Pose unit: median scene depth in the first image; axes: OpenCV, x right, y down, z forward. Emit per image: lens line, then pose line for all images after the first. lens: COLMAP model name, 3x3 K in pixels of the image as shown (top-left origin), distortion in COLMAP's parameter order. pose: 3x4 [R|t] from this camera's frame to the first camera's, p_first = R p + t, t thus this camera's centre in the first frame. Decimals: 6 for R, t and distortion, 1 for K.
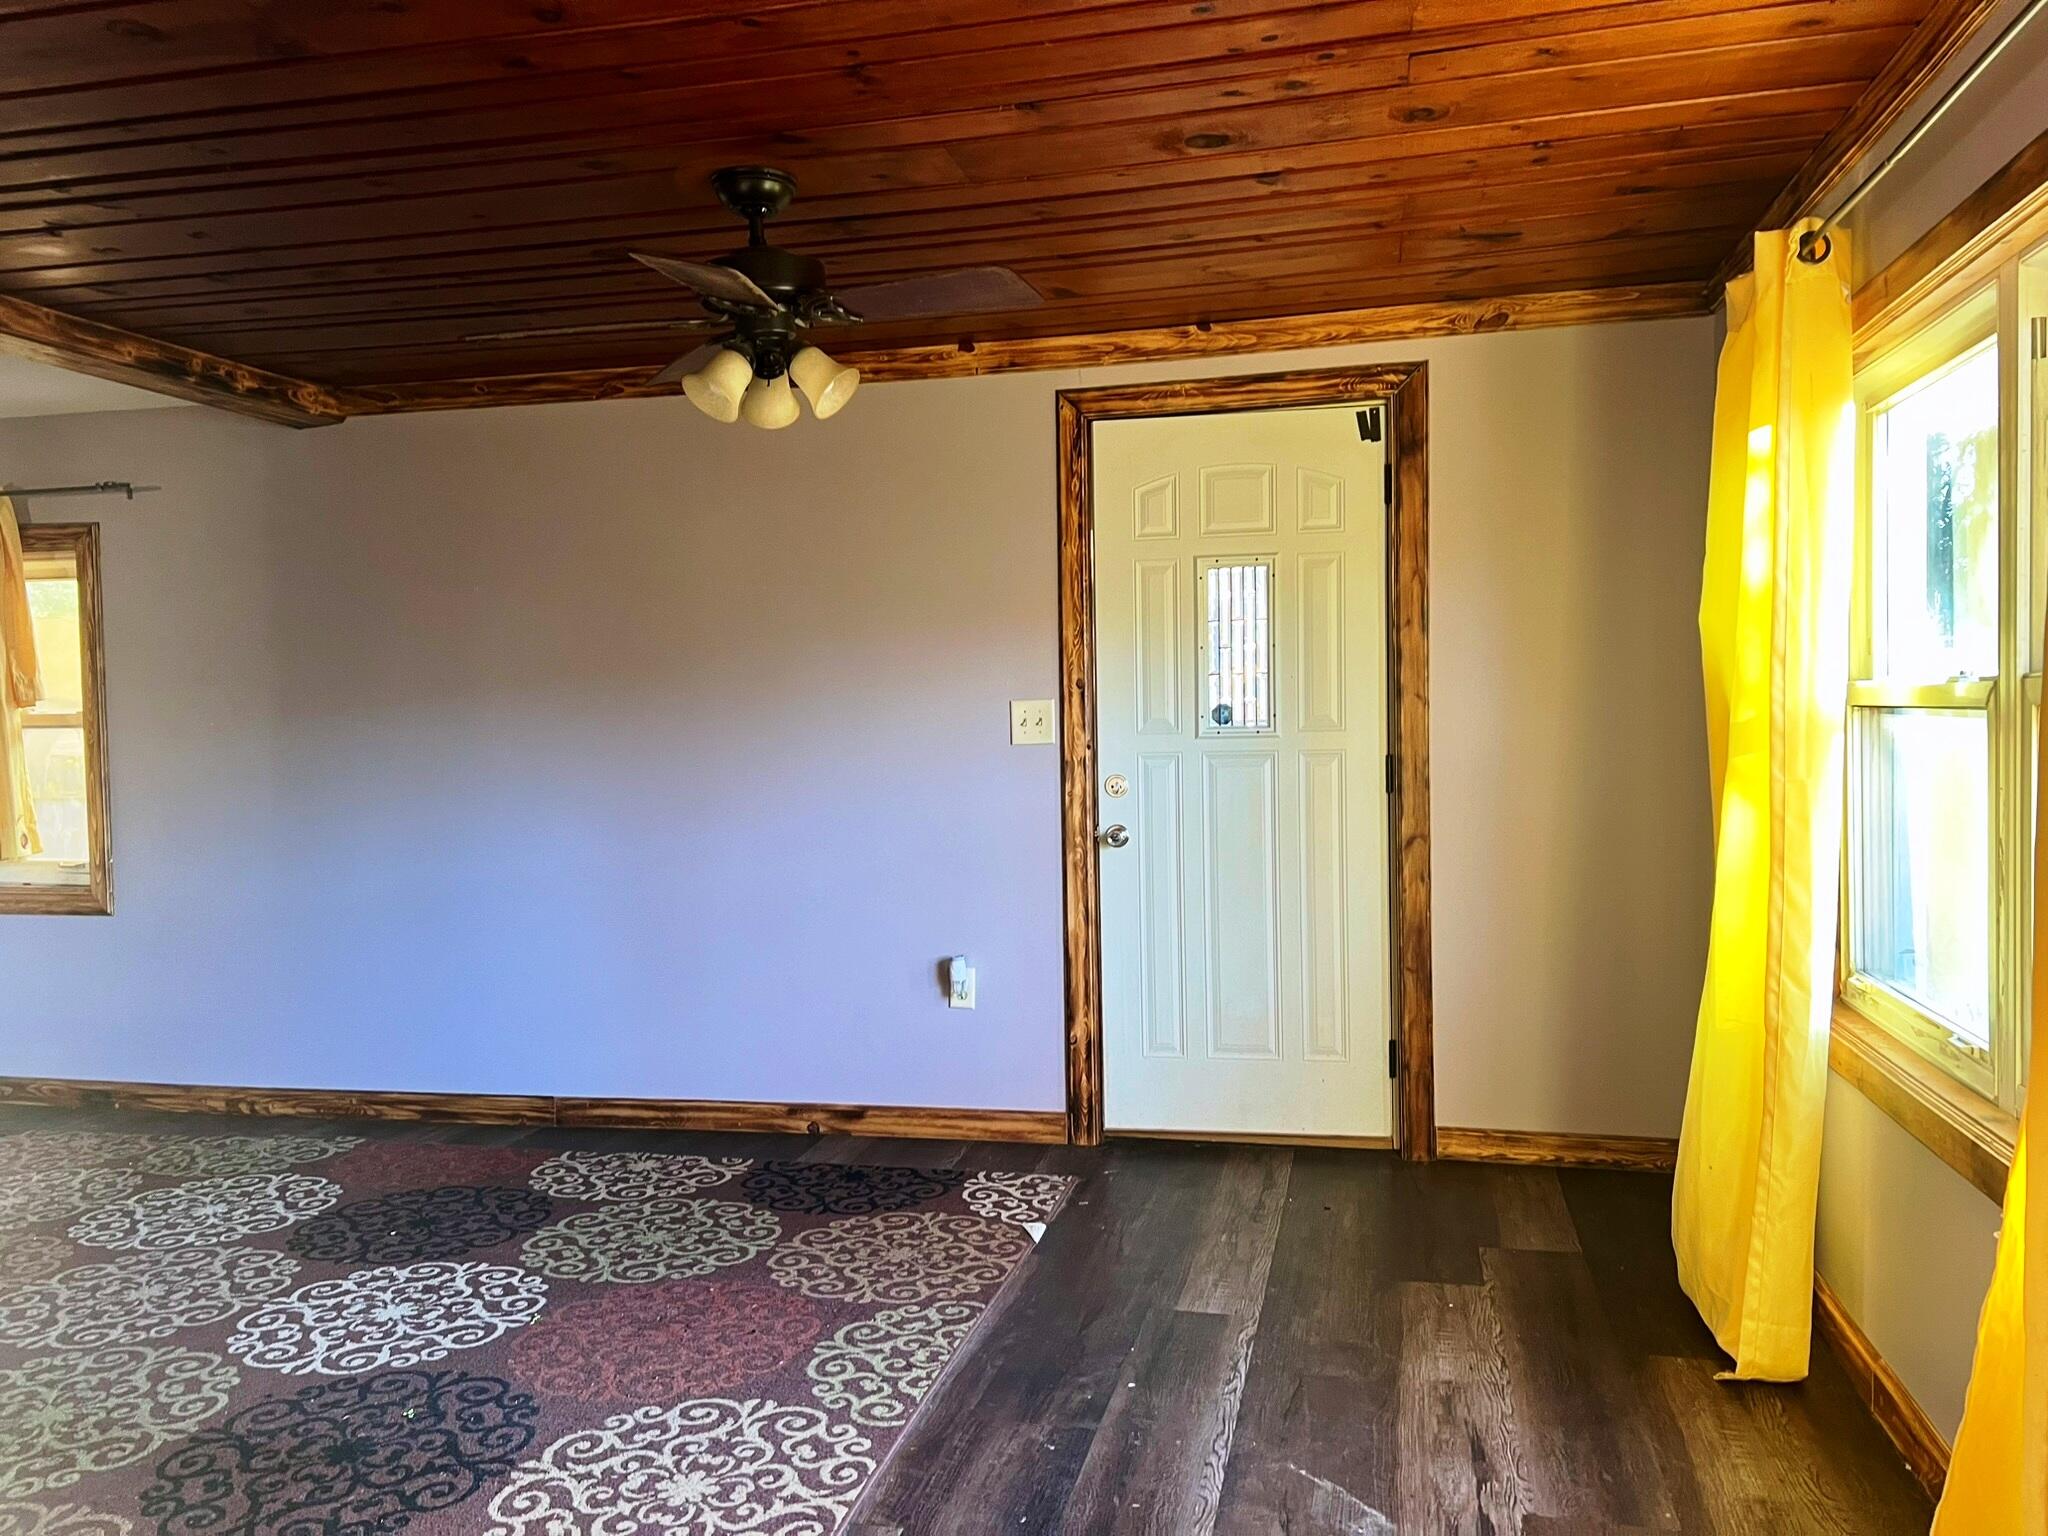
lens RADIAL K [[1532.1, 0, 1030.4], [0, 1532.1, 778.3], [0, 0, 1]] dist [0.046501, -0.050142]
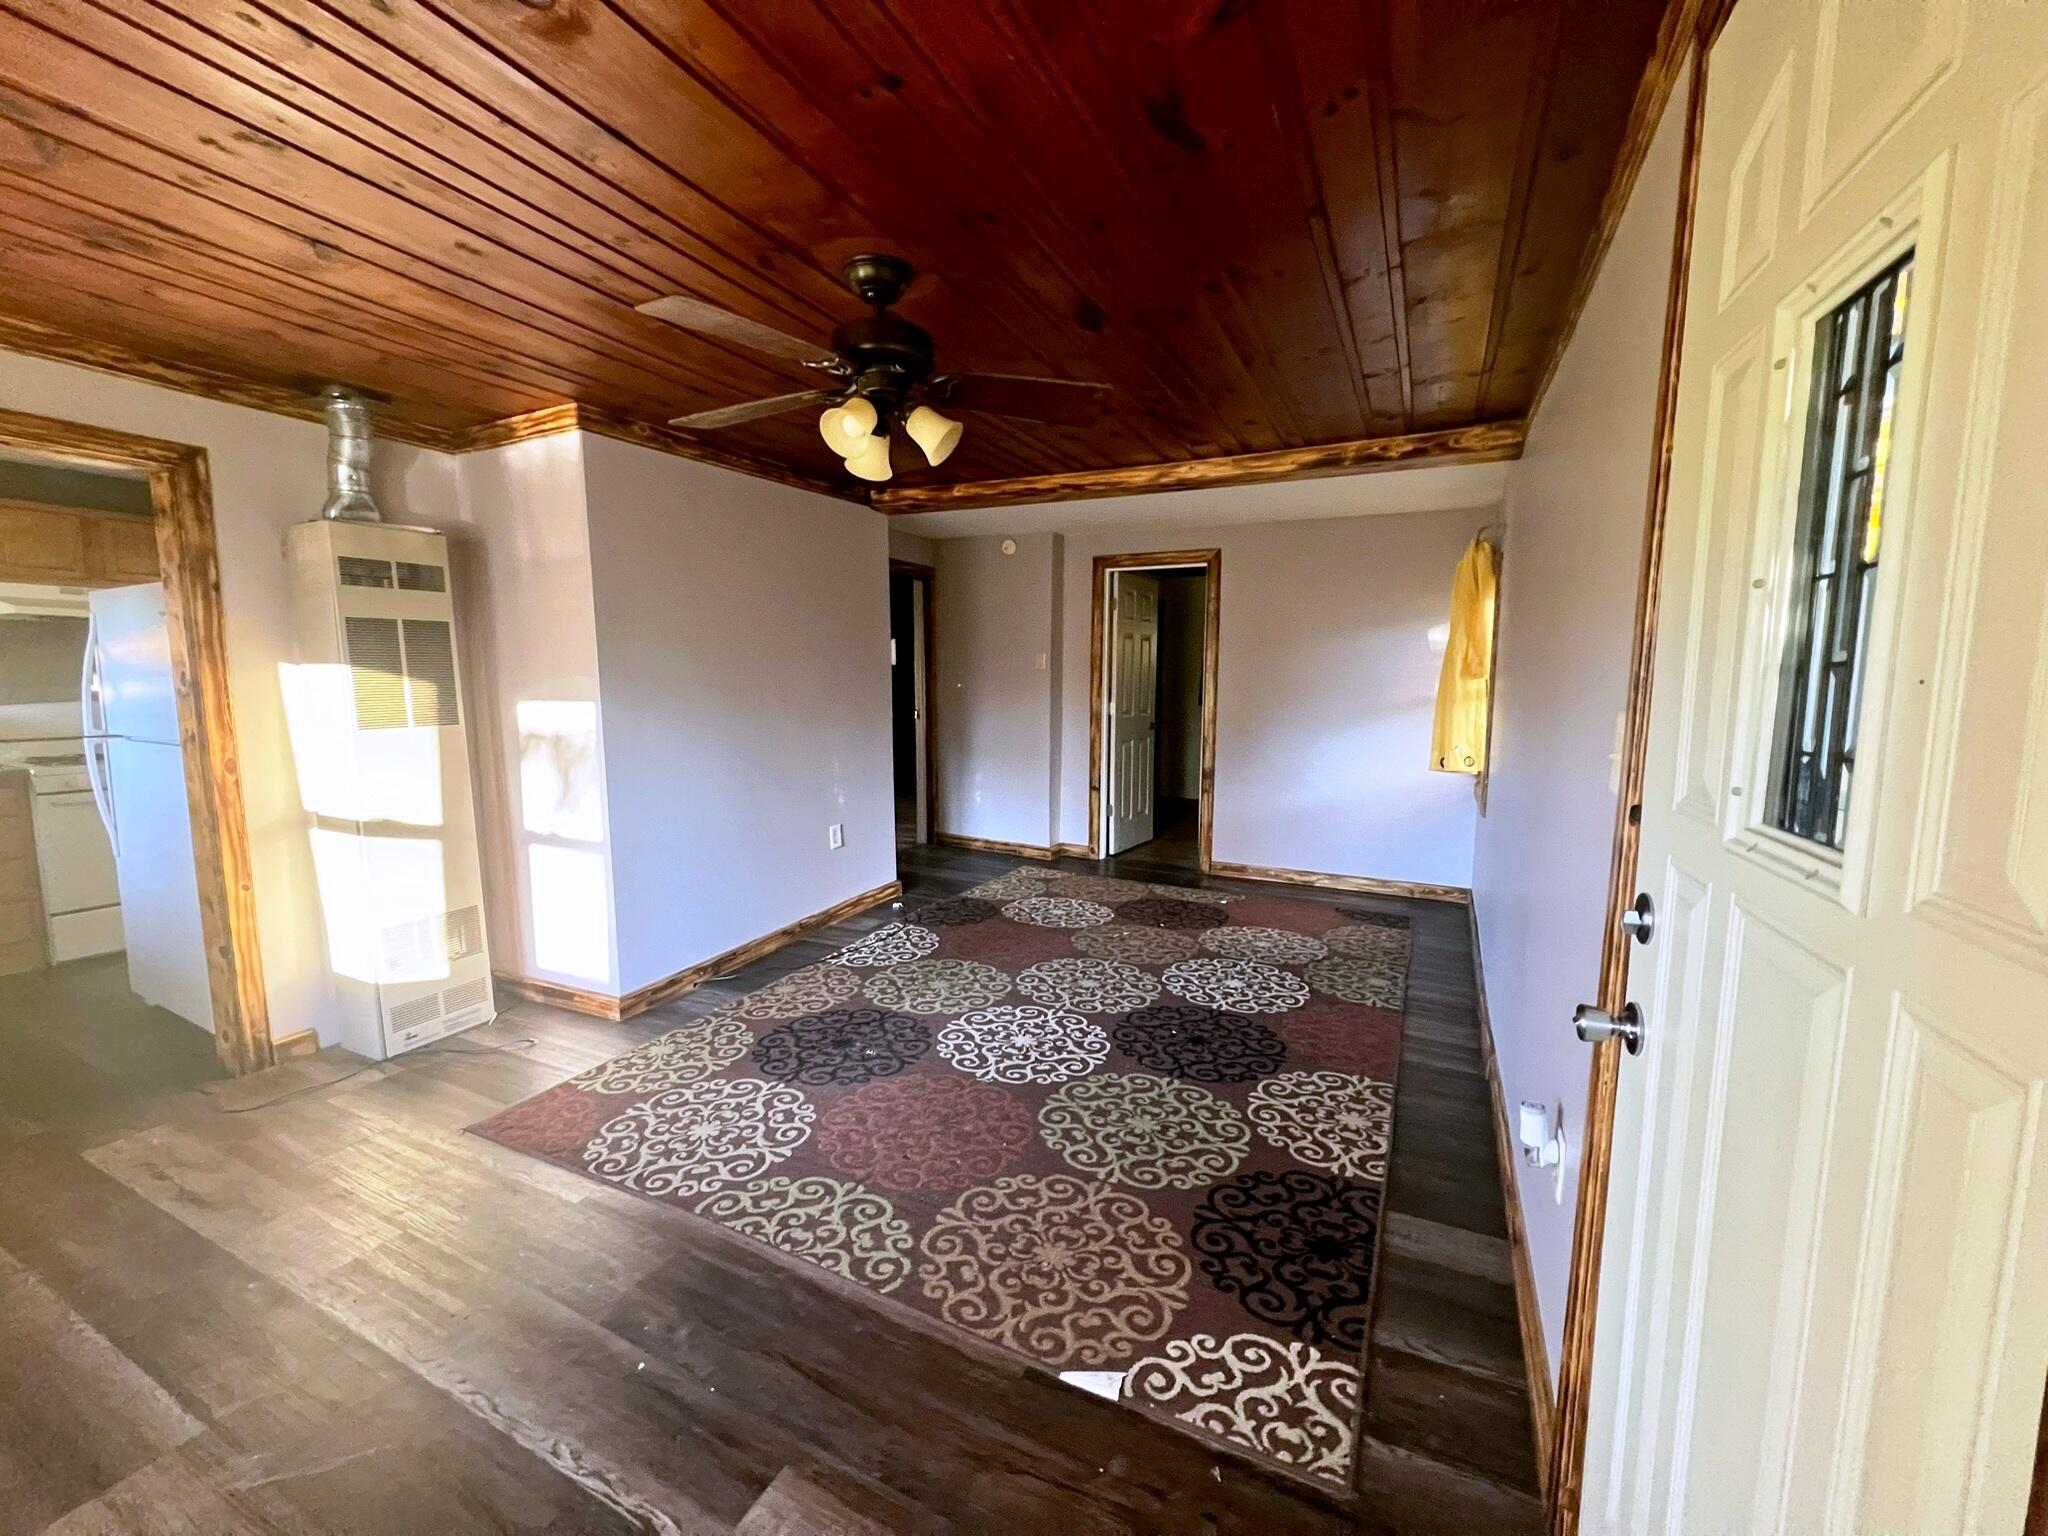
lens RADIAL K [[815.3, 0, 1023.5], [0, 815.3, 758.2], [0, 0, 1]] dist [-0.003789, 0.000701]
pose [[-0.227031, 0.117508, -0.966772, 0.413621], [-0.042348, 0.990564, 0.130344, -0.081912], [0.972966, 0.070533, -0.219912, 1.132657]]
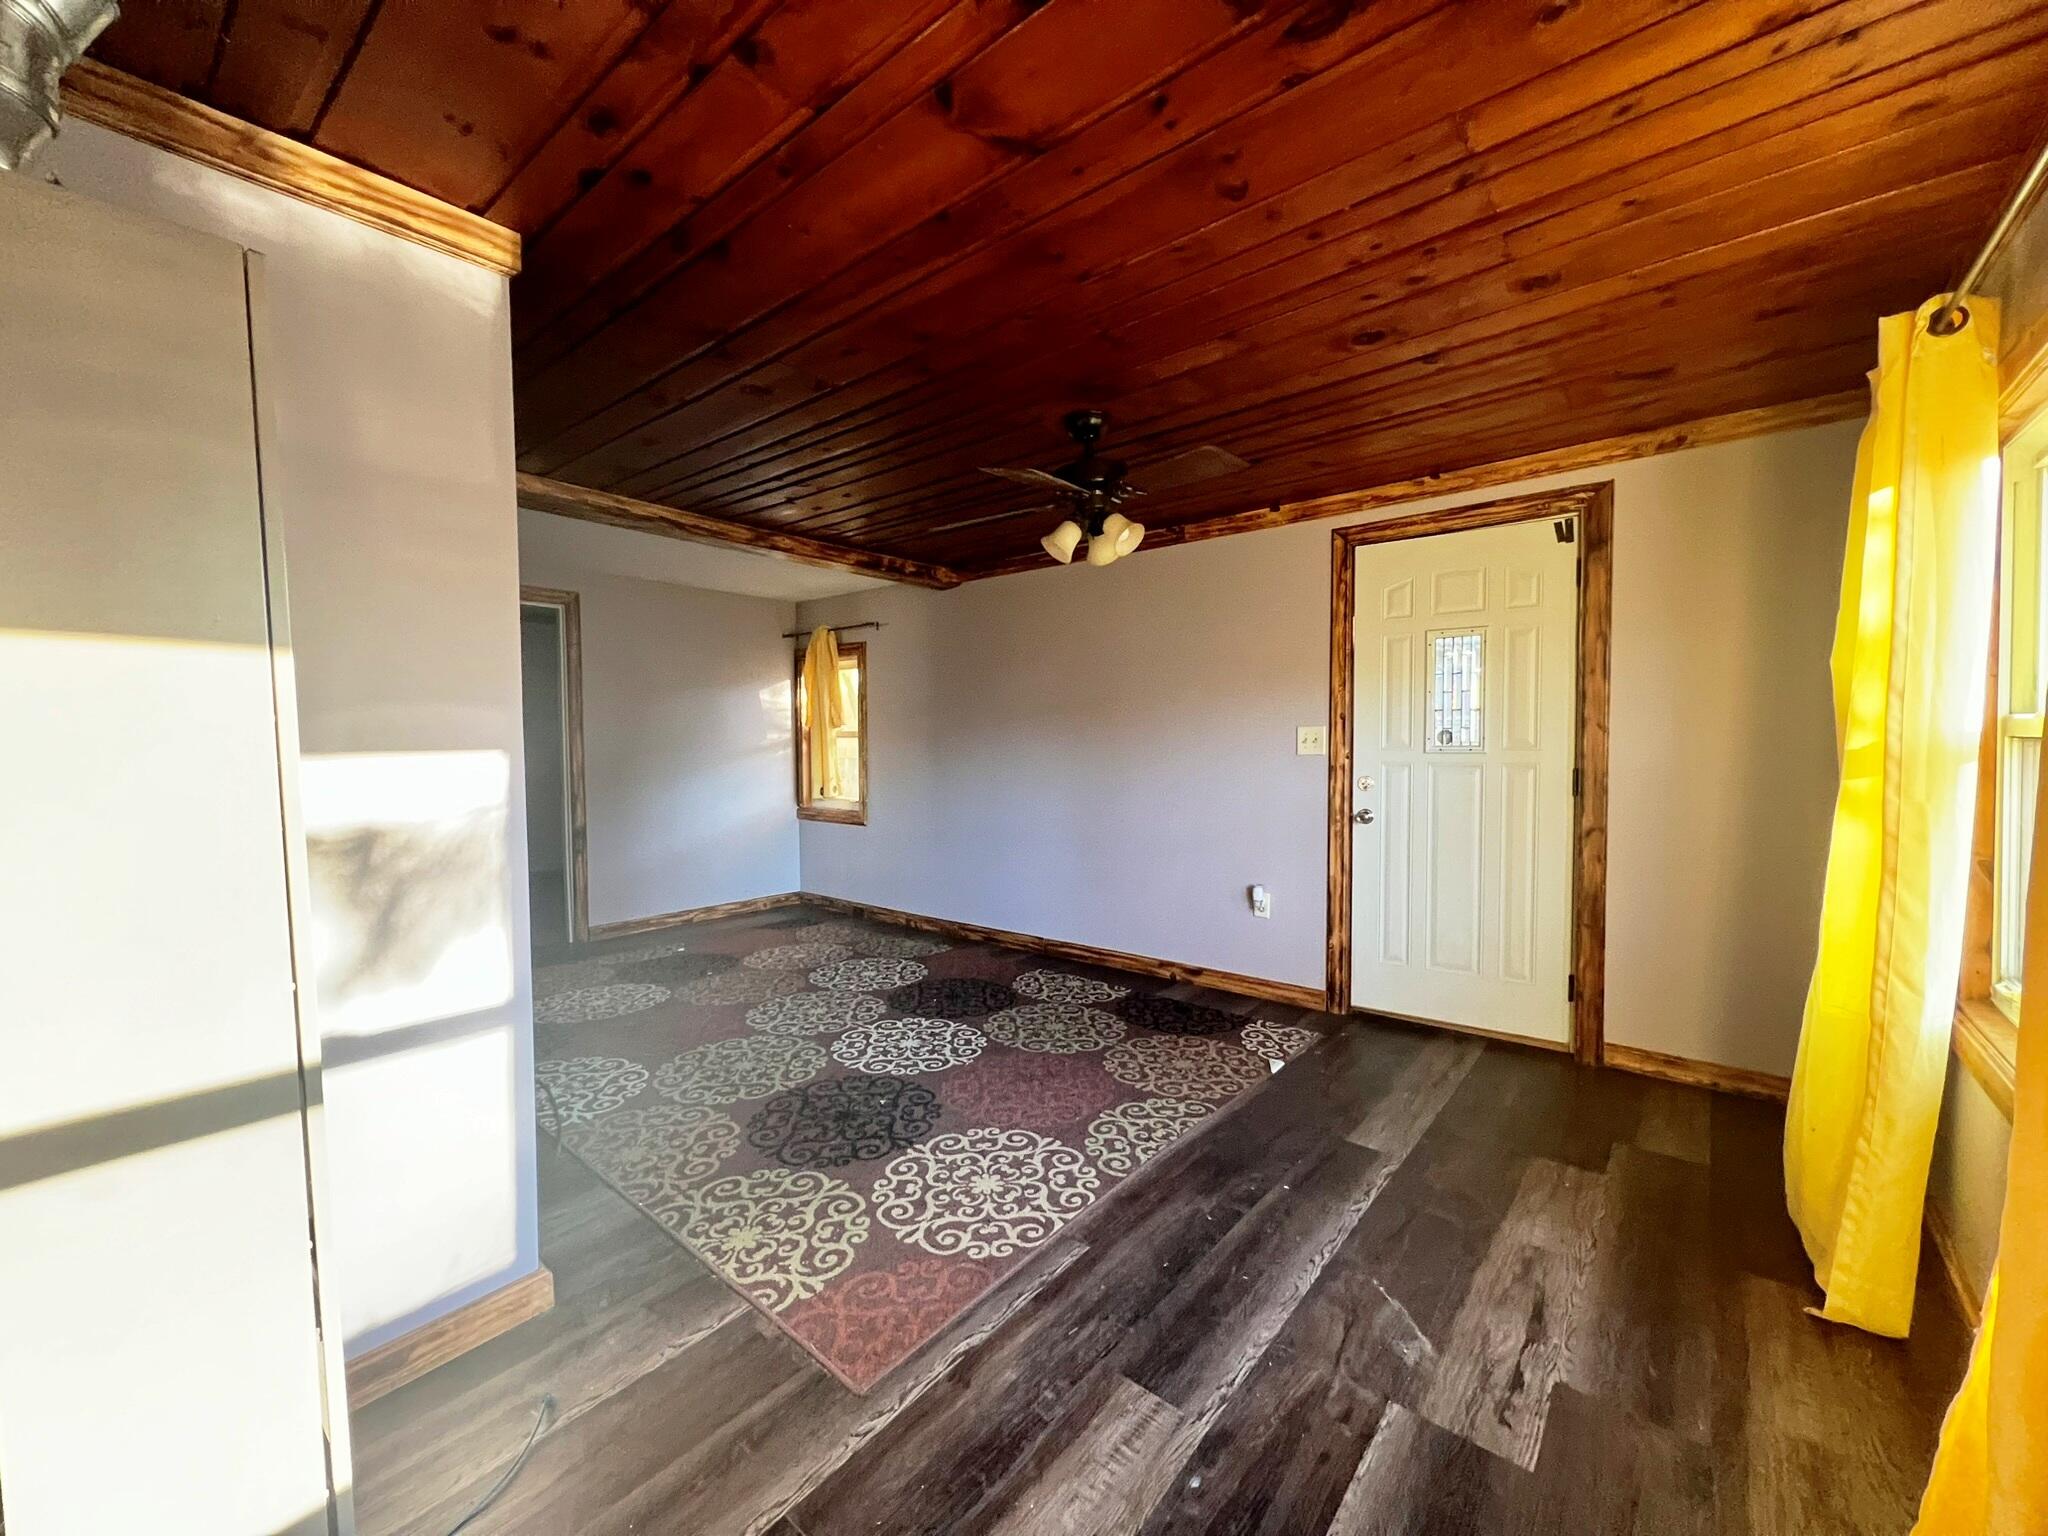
lens RADIAL K [[815.3, 0, 1018.0], [0, 815.3, 767.9], [0, 0, 1]] dist [-0.003789, 0.000701]
pose [[0.889777, 0.029266, -0.455455, 0.152734], [-0.029502, 0.999543, 0.006592, -0.007226], [0.455440, 0.007571, 0.890234, 0.151658]]
